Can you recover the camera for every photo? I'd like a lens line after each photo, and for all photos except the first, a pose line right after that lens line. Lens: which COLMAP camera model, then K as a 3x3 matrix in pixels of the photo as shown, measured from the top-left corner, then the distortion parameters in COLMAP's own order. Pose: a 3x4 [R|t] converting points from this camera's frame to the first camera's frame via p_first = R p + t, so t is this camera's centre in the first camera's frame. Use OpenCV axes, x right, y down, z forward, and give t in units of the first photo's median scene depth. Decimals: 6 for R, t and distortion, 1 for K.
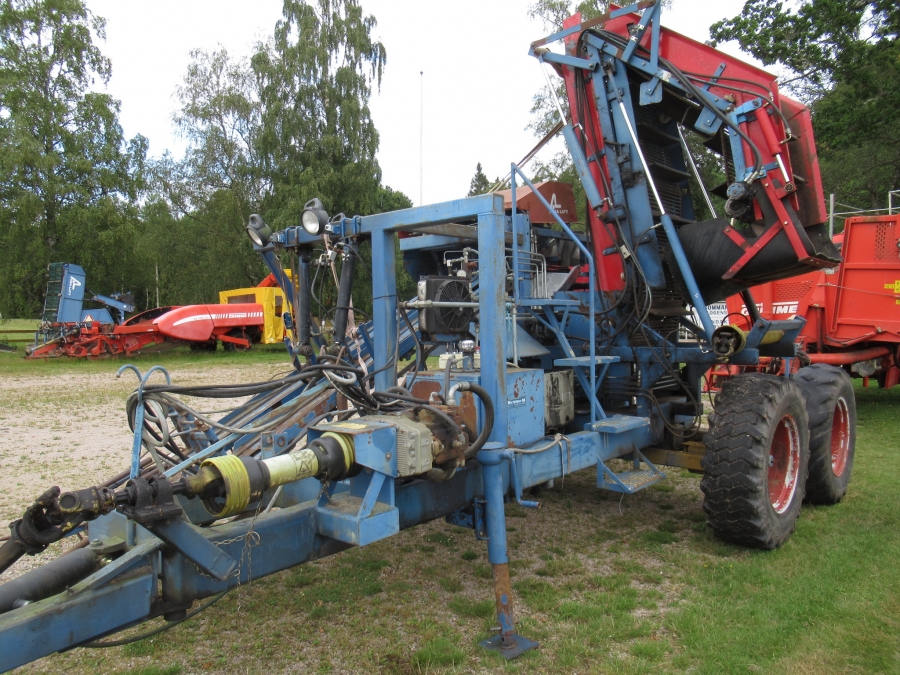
lens RADIAL K [[673.4, 0, 452.0], [0, 673.4, 342.3], [0, 0, 1]] dist [0.001747, -0.002905]
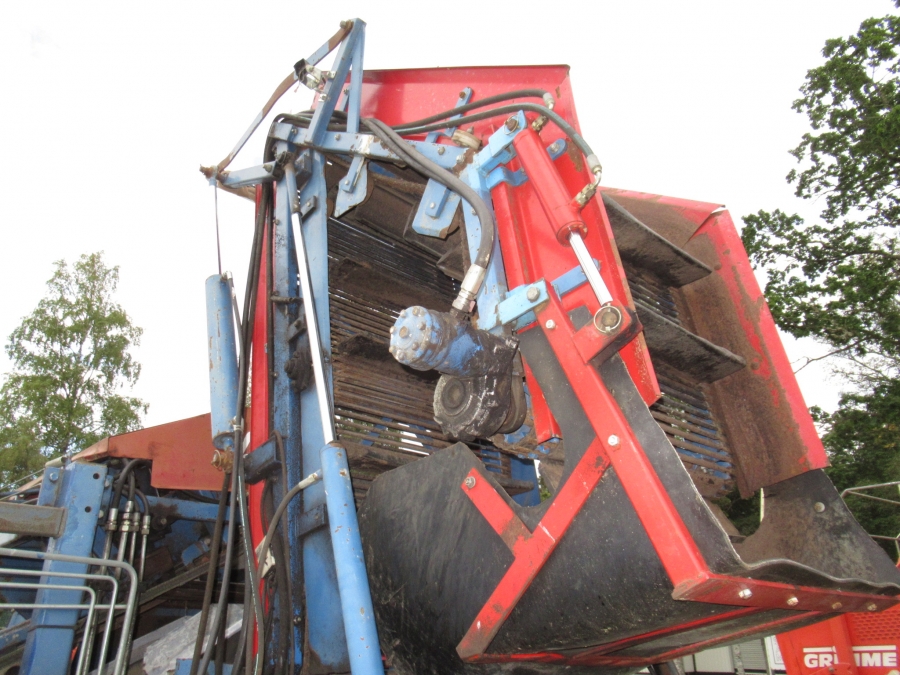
lens RADIAL K [[673.4, 0, 452.0], [0, 673.4, 342.3], [0, 0, 1]] dist [0.001747, -0.002905]
pose [[0.994570, -0.030203, -0.099588, 0.405469], [-0.015720, 0.902376, -0.430663, -0.085837], [0.102873, 0.429890, 0.897001, 0.651054]]
